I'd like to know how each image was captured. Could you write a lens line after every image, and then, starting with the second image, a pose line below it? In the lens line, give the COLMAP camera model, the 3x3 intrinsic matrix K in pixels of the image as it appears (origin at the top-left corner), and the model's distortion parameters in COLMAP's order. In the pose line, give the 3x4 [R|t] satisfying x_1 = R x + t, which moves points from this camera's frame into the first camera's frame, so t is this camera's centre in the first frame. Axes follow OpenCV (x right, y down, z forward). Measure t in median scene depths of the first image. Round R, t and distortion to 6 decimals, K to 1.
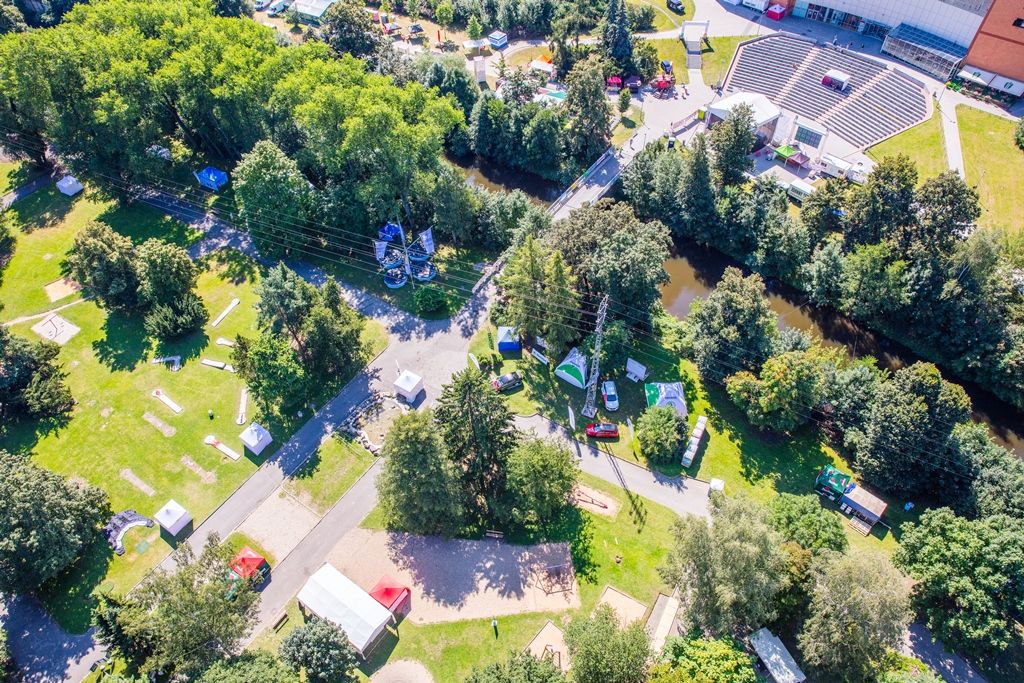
lens RADIAL K [[701.2, 0, 509.9], [0, 701.2, 337.7], [0, 0, 1]] dist [-0.108926, 0.089025]
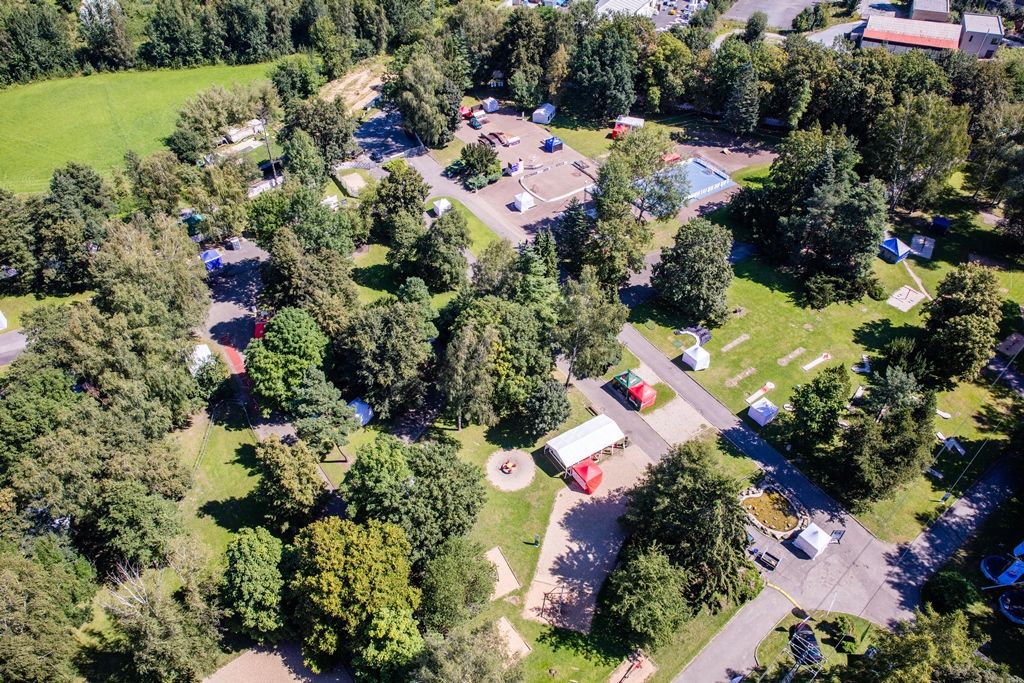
lens RADIAL K [[701.2, 0, 509.9], [0, 701.2, 337.7], [0, 0, 1]] dist [-0.108926, 0.089025]
pose [[-0.368516, 0.649925, -0.664676, 0.311959], [-0.691581, 0.286127, 0.663210, -0.241300], [0.621218, 0.704080, 0.344034, 0.197091]]
